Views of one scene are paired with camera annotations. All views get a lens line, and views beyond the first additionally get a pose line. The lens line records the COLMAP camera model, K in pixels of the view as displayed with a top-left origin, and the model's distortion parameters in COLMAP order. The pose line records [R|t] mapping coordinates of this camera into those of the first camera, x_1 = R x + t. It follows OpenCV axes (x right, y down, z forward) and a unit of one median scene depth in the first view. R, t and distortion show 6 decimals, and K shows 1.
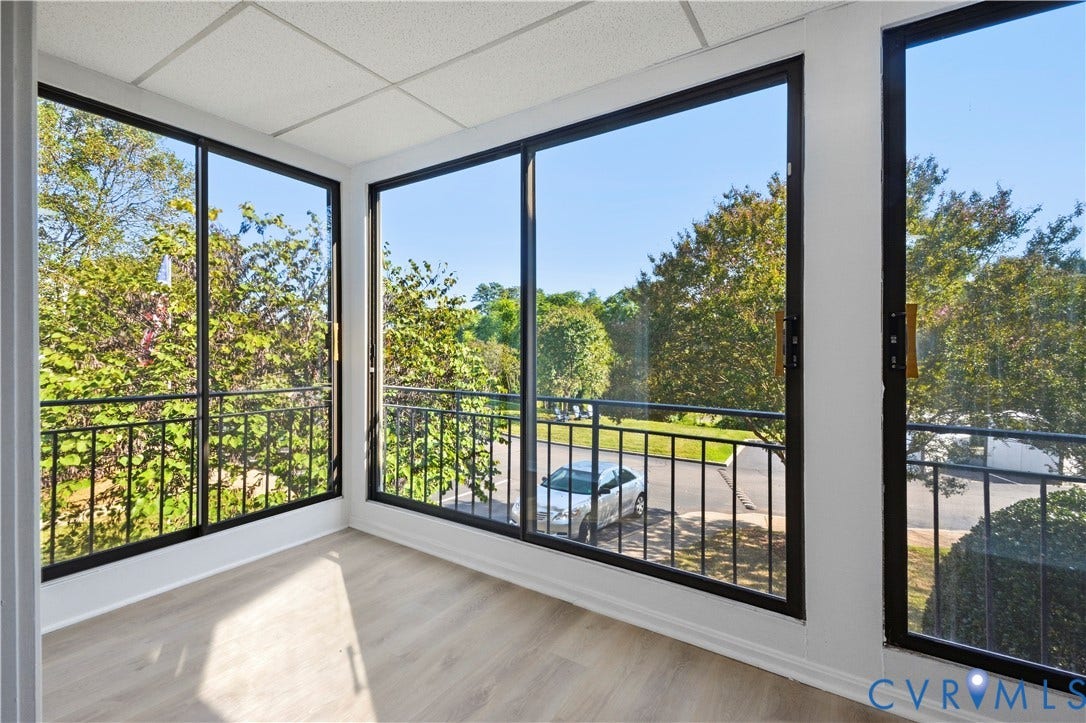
lens RADIAL K [[474.4, 0, 538.6], [0, 474.4, 352.8], [0, 0, 1]] dist [0.019022, -0.000438]
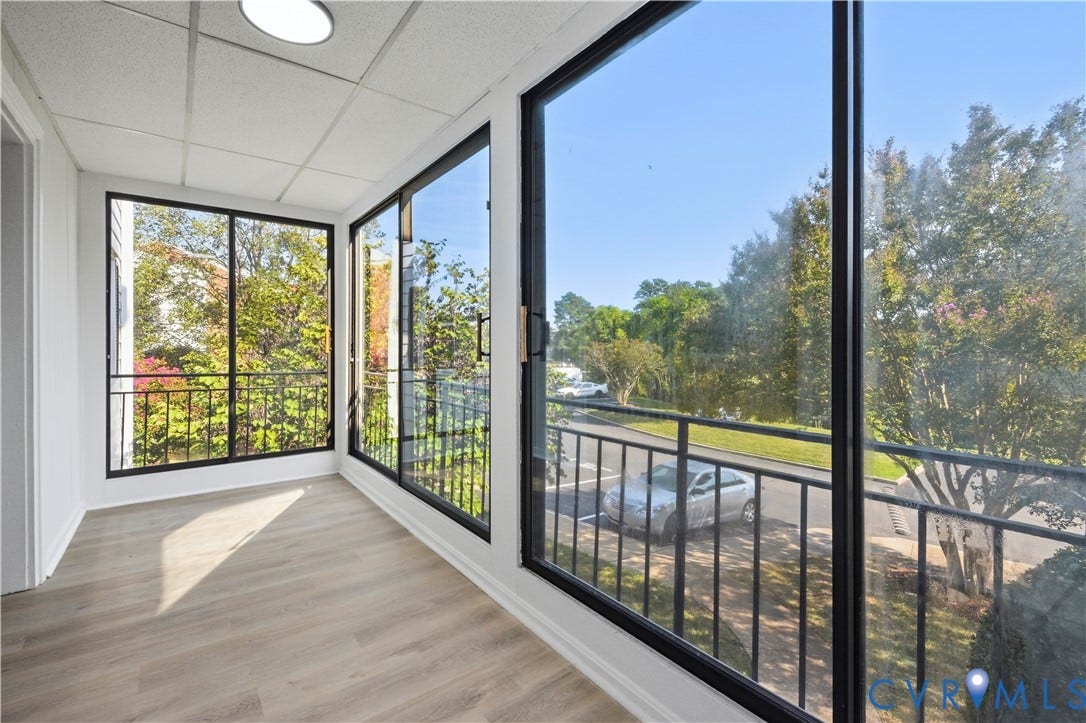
lens RADIAL K [[474.4, 0, 546.2], [0, 474.4, 350.3], [0, 0, 1]] dist [0.019022, -0.000438]
pose [[0.944656, 0.005058, -0.328024, 0.625499], [-0.005094, 0.999987, 0.000747, 0.005238], [0.328024, 0.000965, 0.944669, -0.111807]]
